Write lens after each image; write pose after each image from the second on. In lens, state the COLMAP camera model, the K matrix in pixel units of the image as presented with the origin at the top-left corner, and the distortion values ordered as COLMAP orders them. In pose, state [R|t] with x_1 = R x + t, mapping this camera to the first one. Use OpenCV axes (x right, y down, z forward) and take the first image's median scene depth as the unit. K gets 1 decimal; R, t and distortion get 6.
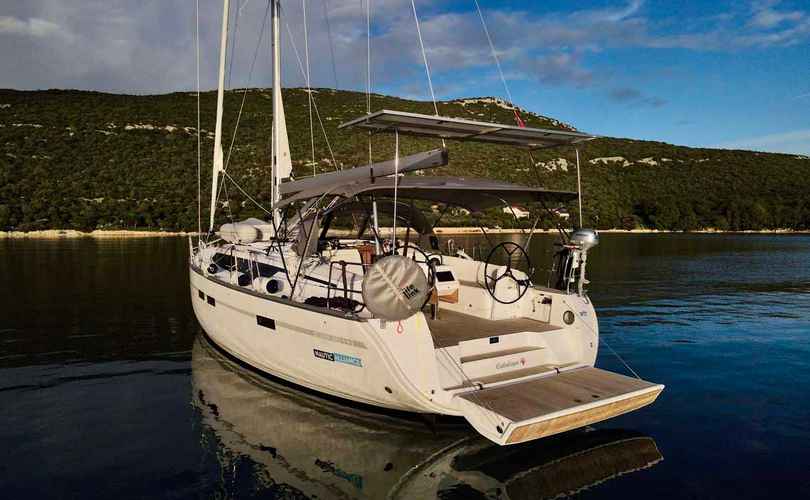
lens RADIAL K [[584.8, 0, 405.0], [0, 584.8, 250.0], [0, 0, 1]] dist [0.001772, 0.001729]
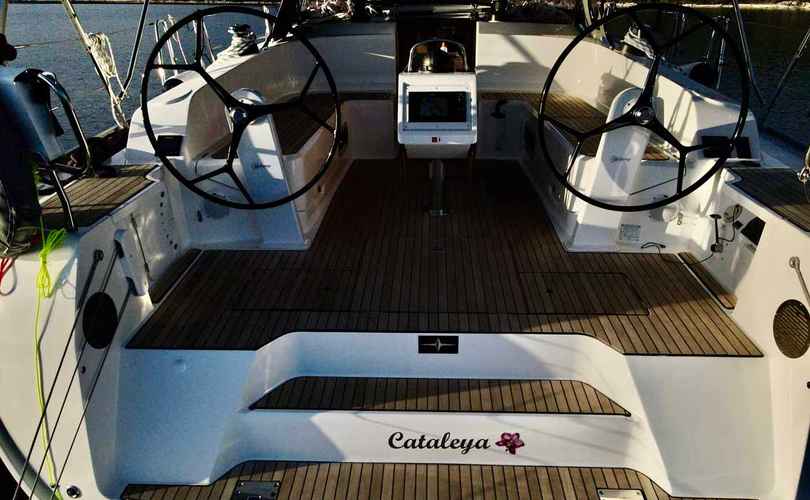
lens RADIAL K [[584.8, 0, 405.0], [0, 584.8, 250.0], [0, 0, 1]] dist [0.001772, 0.001729]
pose [[0.814780, 0.228408, -0.532882, 0.307154], [-0.026577, 0.932874, 0.359221, -0.000977], [0.579161, -0.278524, 0.766158, 0.816980]]
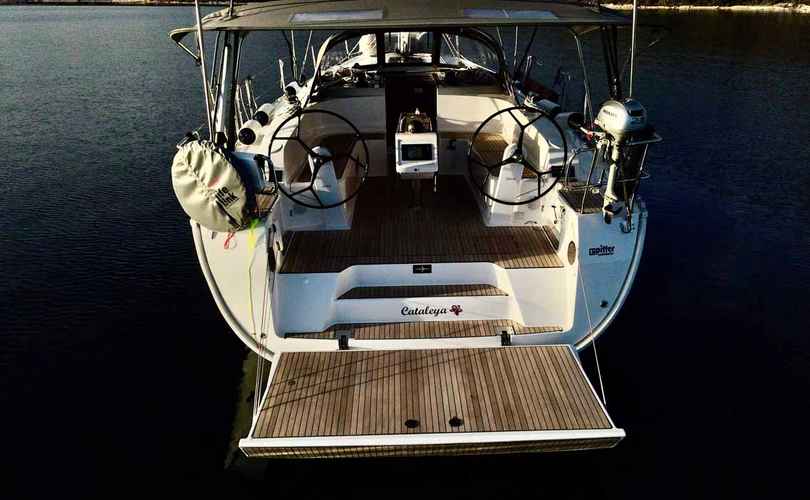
lens RADIAL K [[584.8, 0, 405.0], [0, 584.8, 250.0], [0, 0, 1]] dist [0.001772, 0.001729]
pose [[0.849360, 0.206013, -0.485949, 0.477953], [-0.020405, 0.932809, 0.359792, -0.107700], [0.527419, -0.295677, 0.796495, 0.502169]]
